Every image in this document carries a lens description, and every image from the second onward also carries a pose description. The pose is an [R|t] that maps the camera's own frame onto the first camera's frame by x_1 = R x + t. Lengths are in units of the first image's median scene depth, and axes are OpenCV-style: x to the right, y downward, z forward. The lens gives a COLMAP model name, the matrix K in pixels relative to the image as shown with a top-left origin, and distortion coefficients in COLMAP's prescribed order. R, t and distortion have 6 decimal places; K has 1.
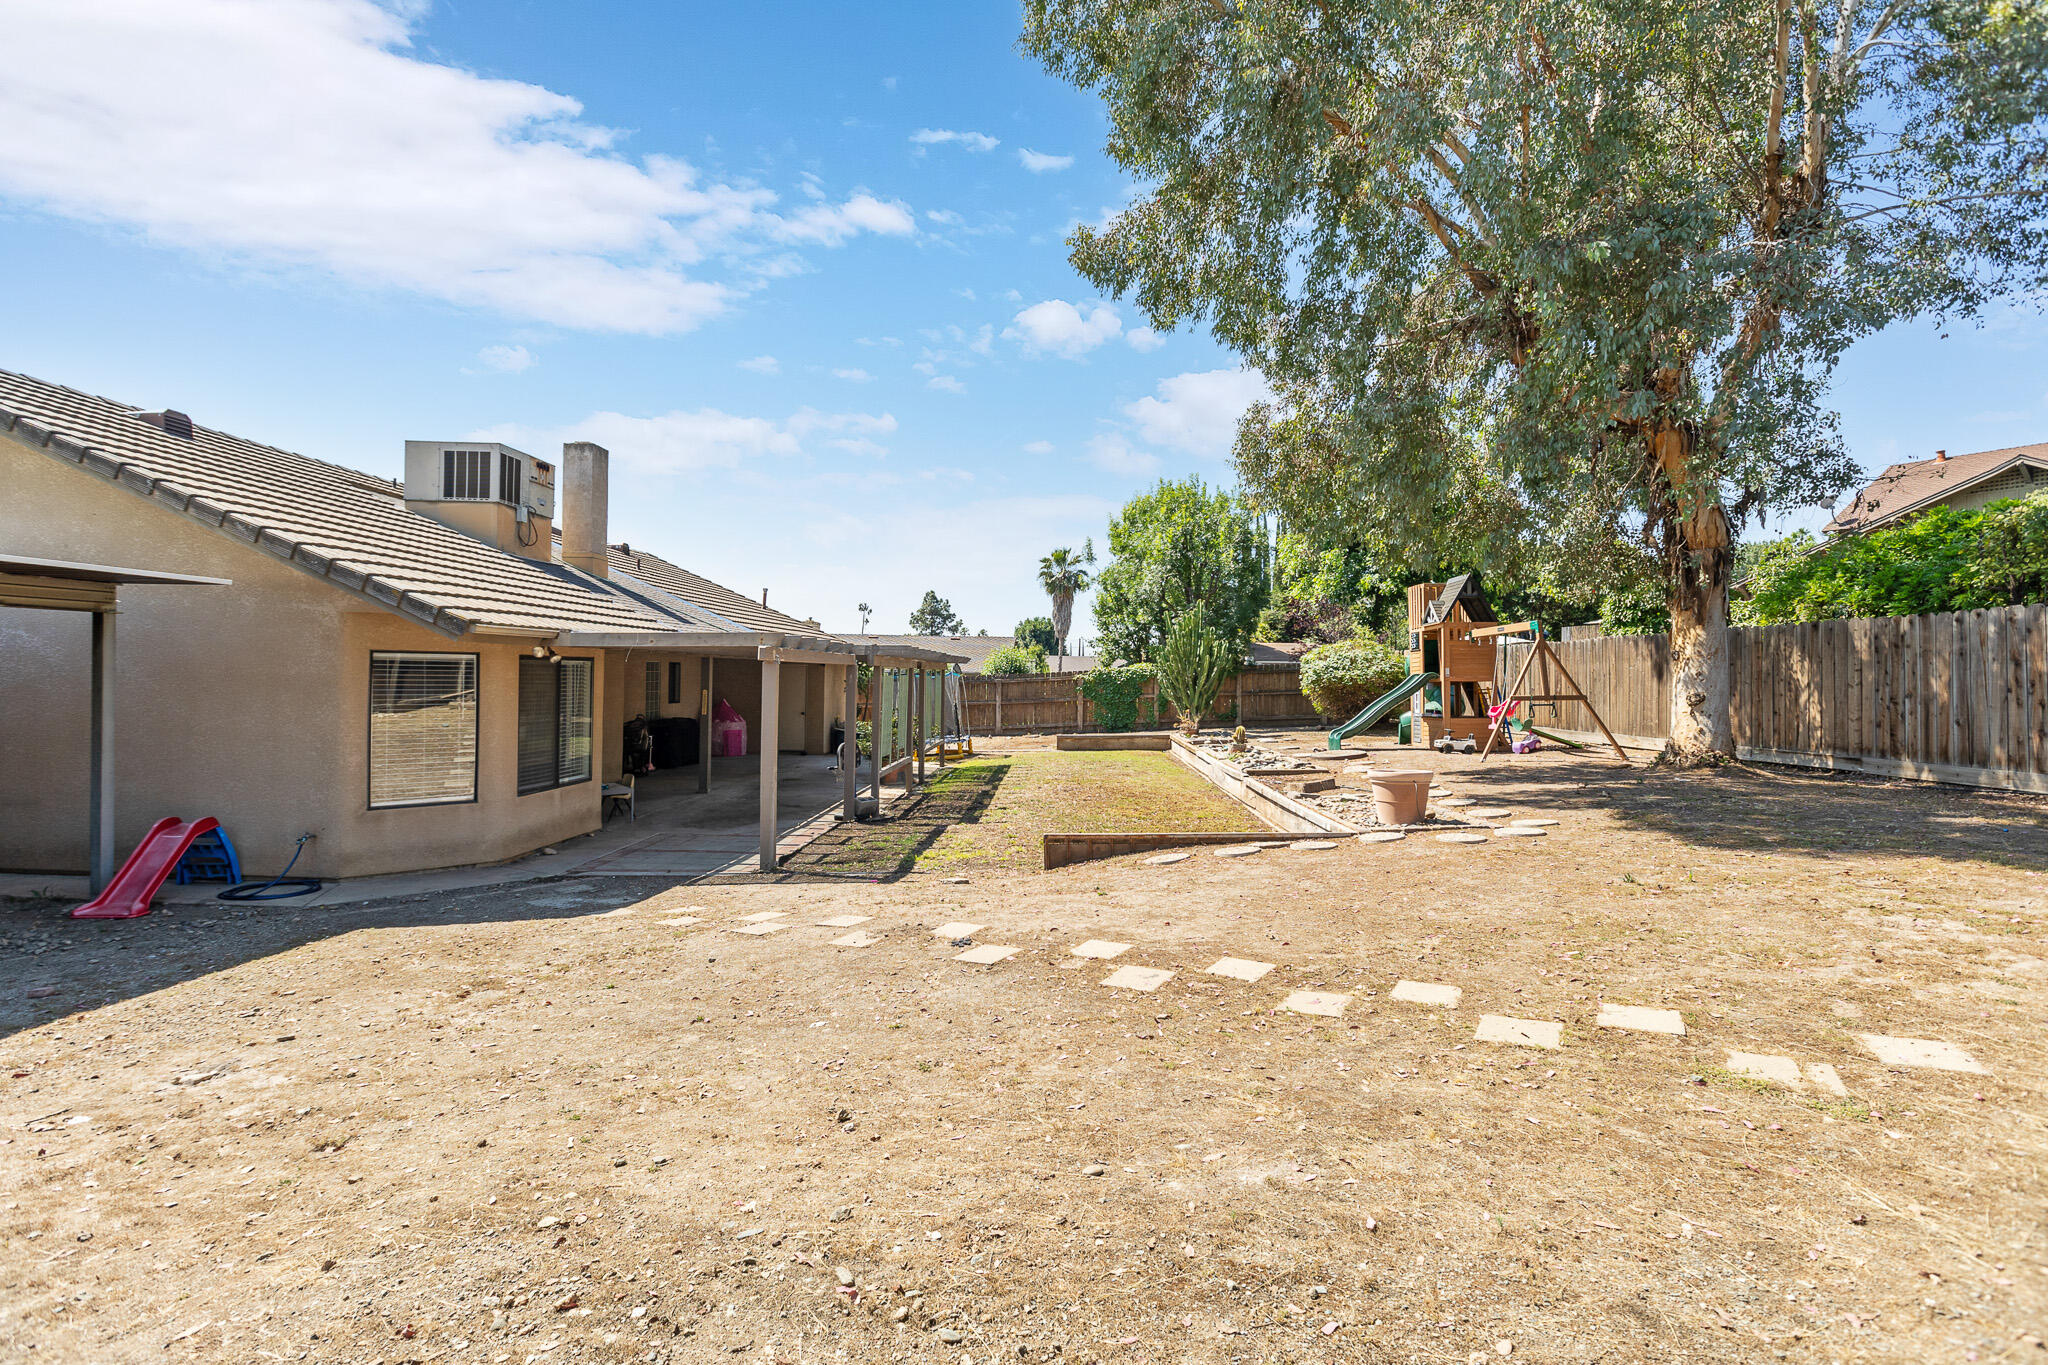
lens RADIAL K [[930.1, 0, 1024.0], [0, 930.1, 682.5], [0, 0, 1]] dist [-0.000177, 0.008982]
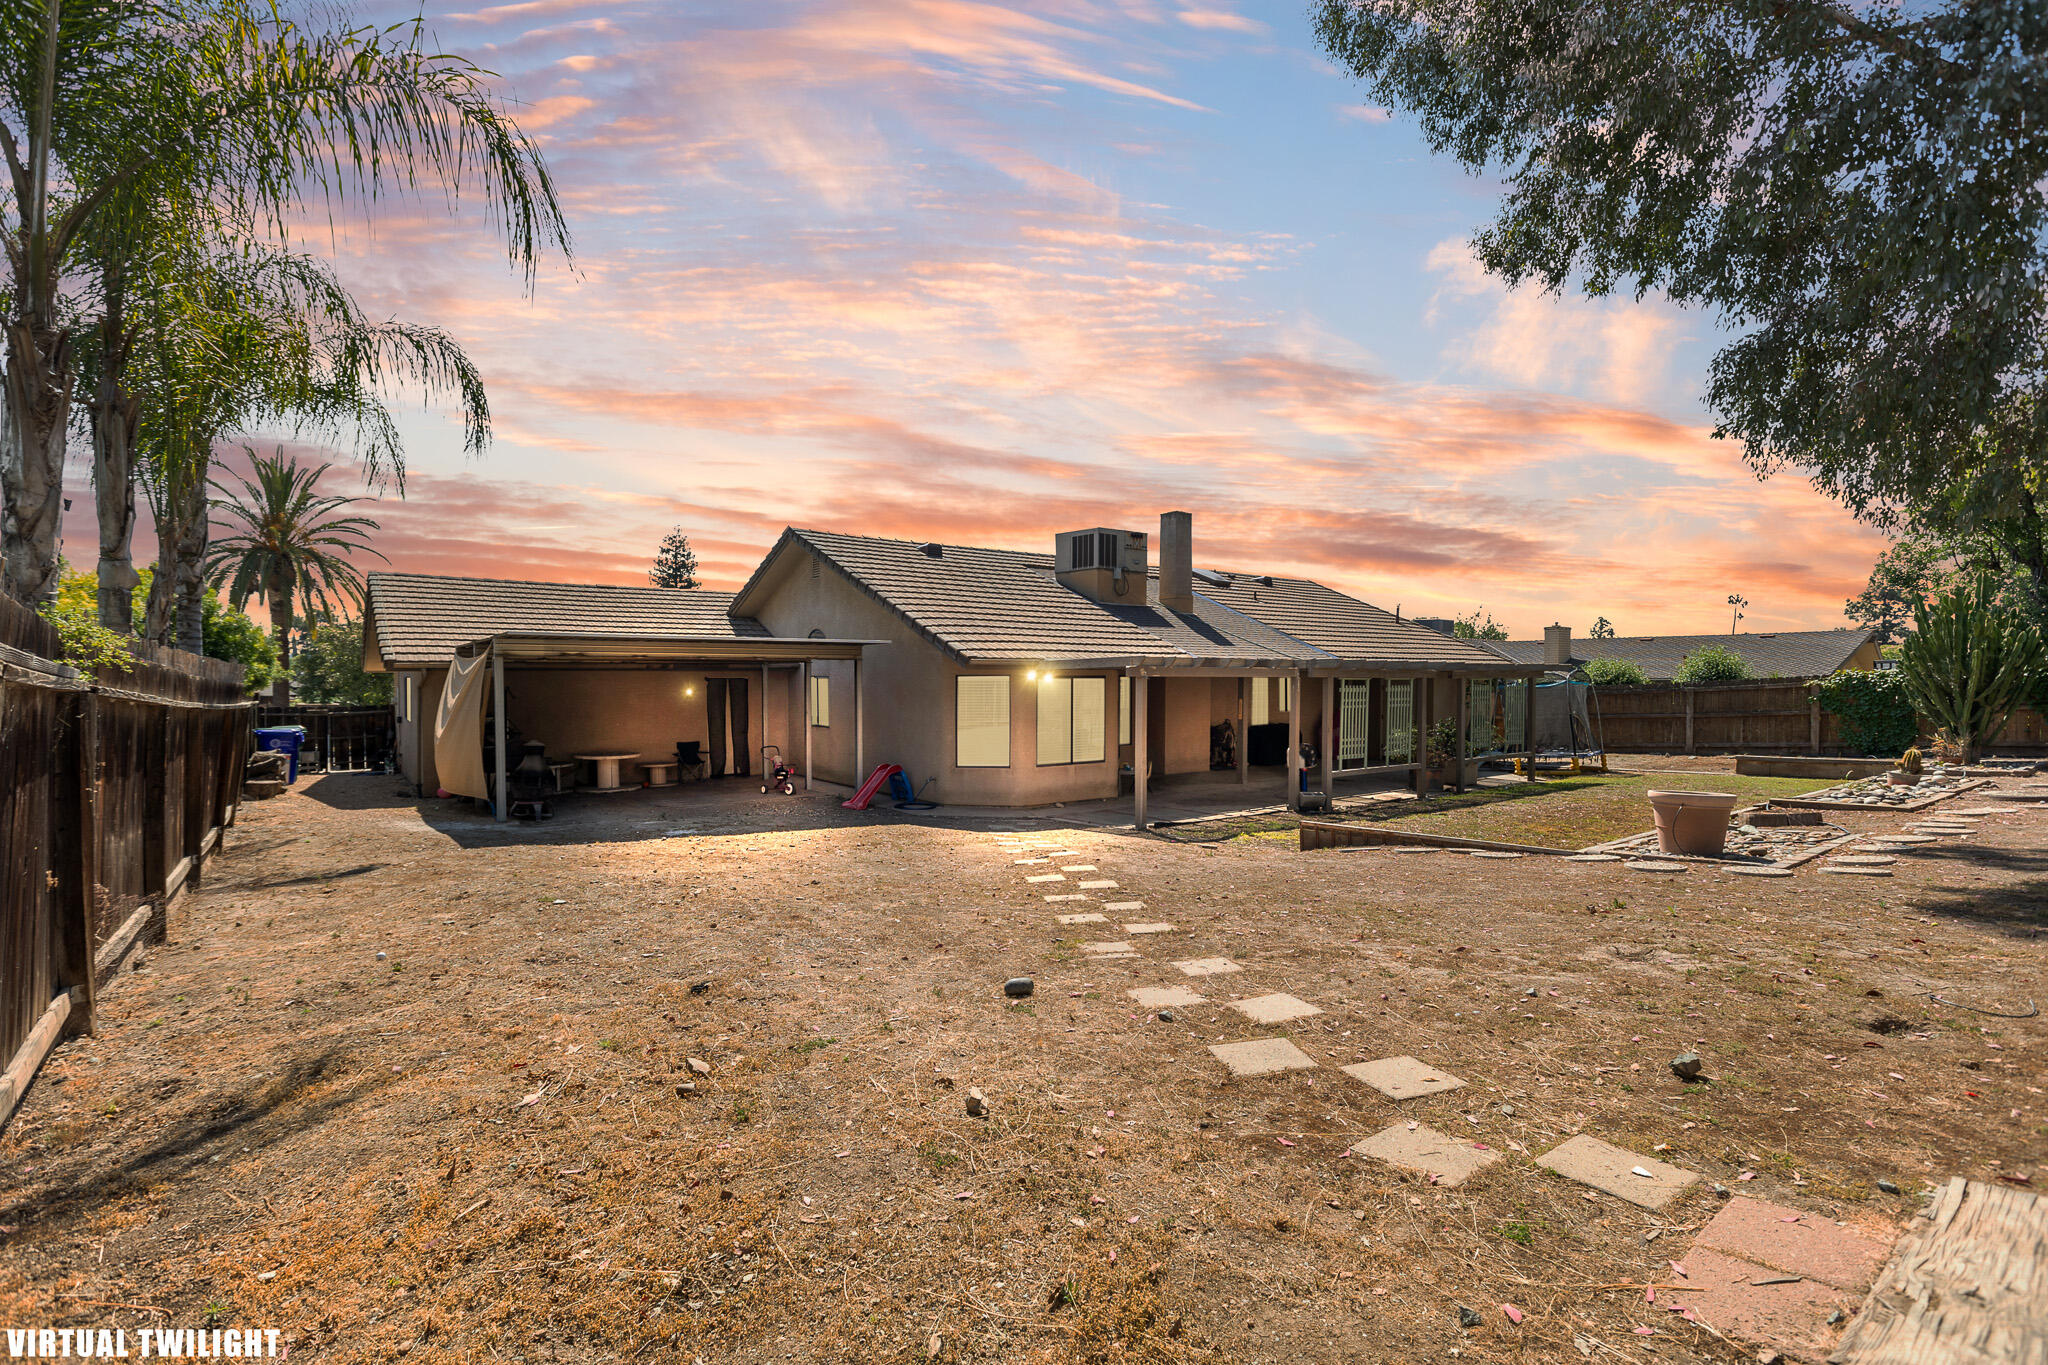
lens RADIAL K [[960.3, 0, 1016.6], [0, 960.3, 702.5], [0, 0, 1]] dist [0.000563, 0.000111]
pose [[0.619023, 0.001375, -0.785372, 0.537844], [0.004631, 0.999975, 0.005400, 0.004957], [0.785360, -0.006980, 0.619001, -0.012810]]
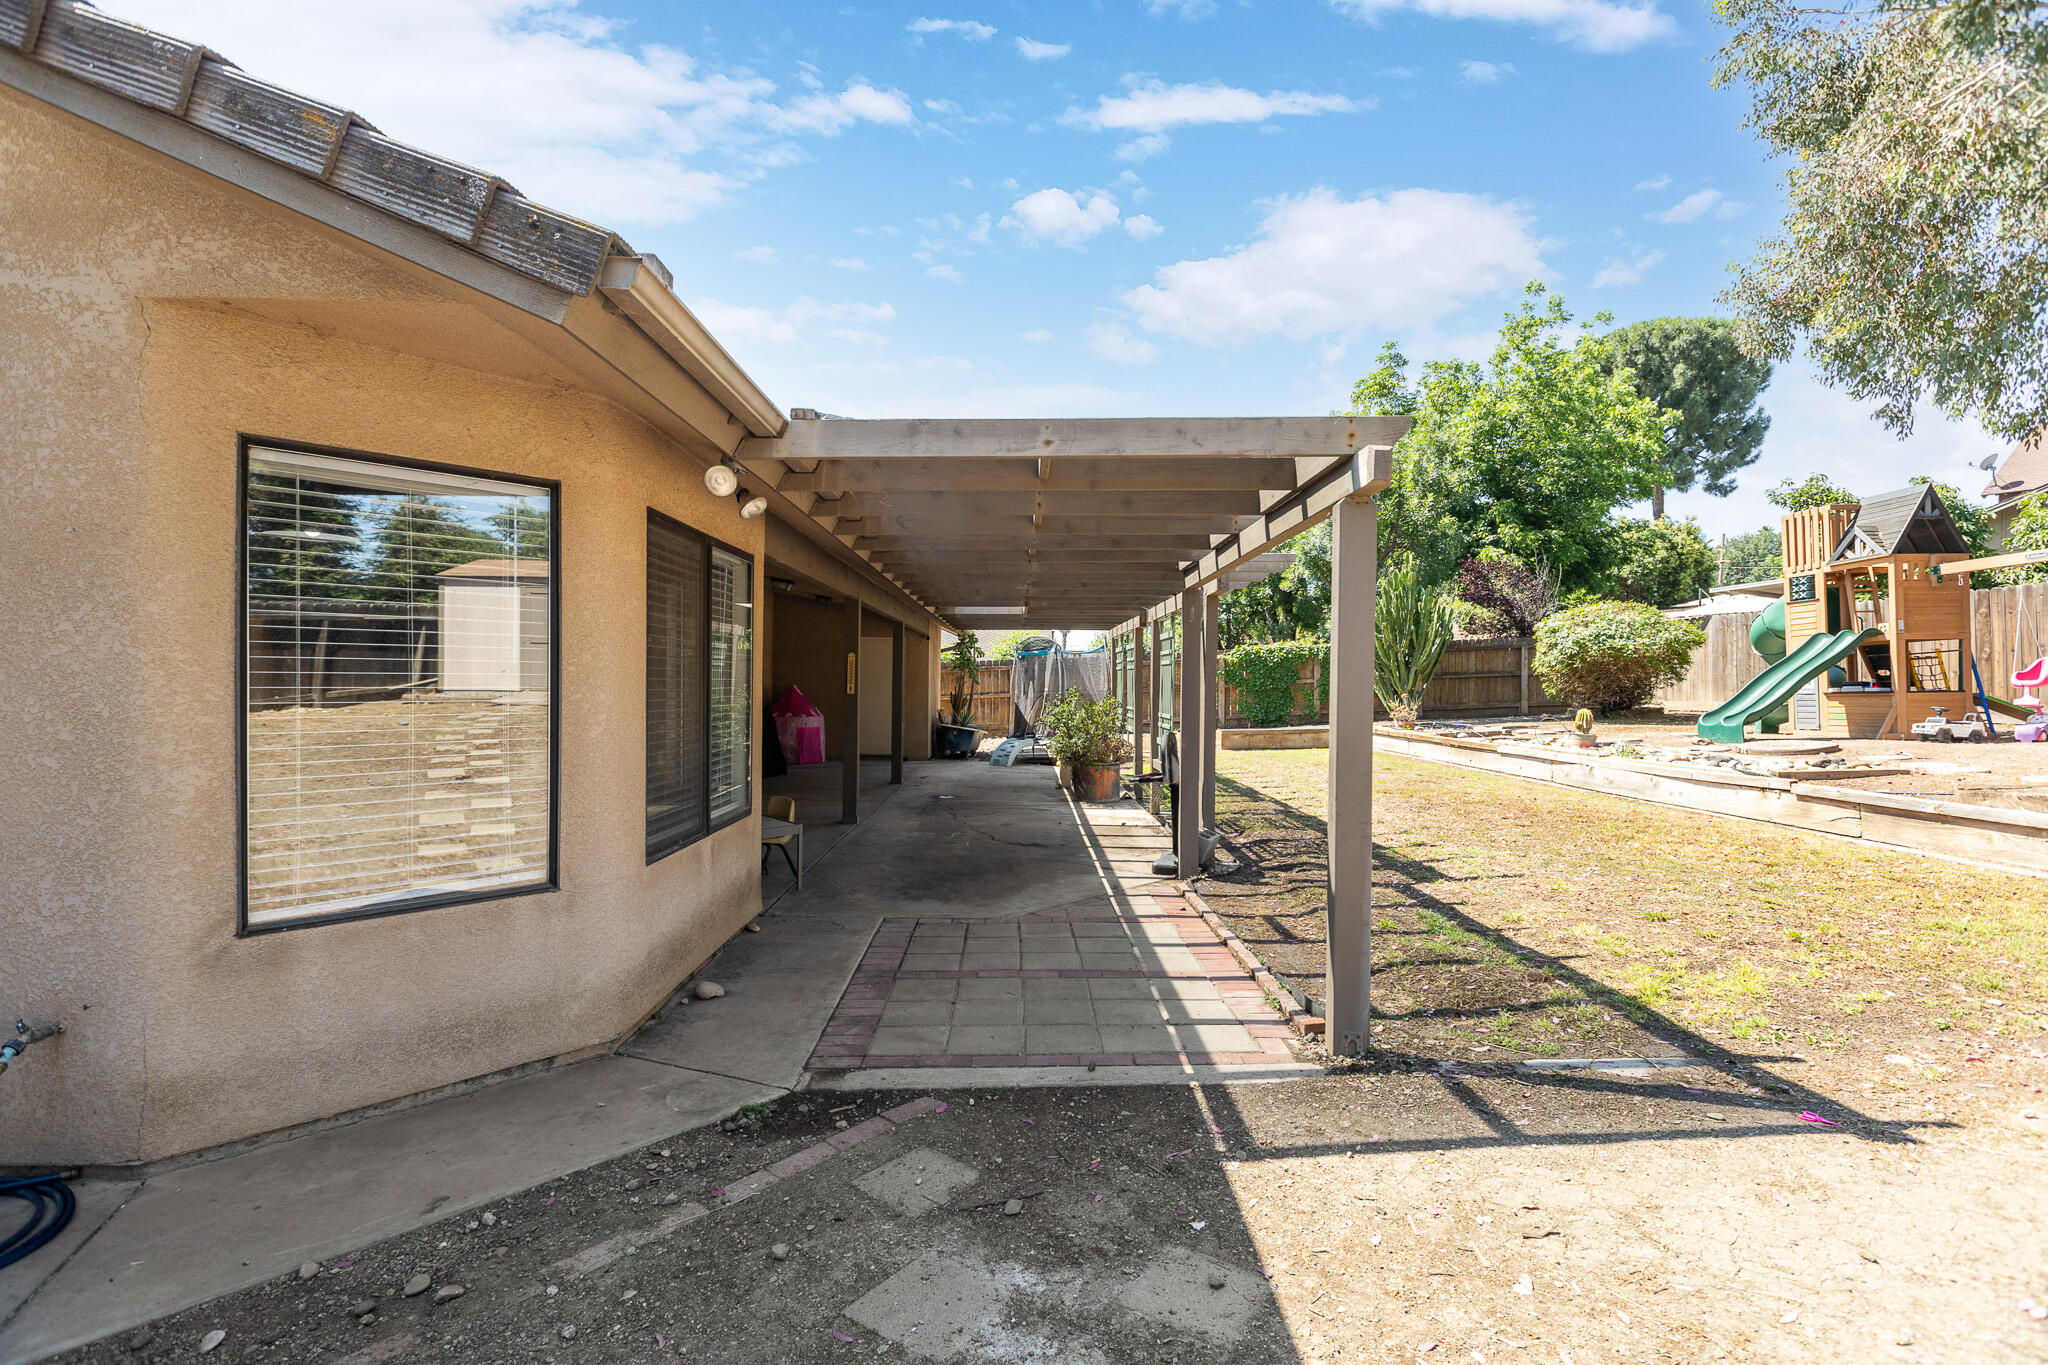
lens RADIAL K [[920.1, 0, 1016.6], [0, 920.1, 693.9], [0, 0, 1]] dist [0.002569, 0.000354]
pose [[0.998655, -0.010573, 0.050765, -0.320402], [0.010298, 0.999931, 0.005666, 0.038646], [-0.050822, -0.005136, 0.998695, 0.474726]]
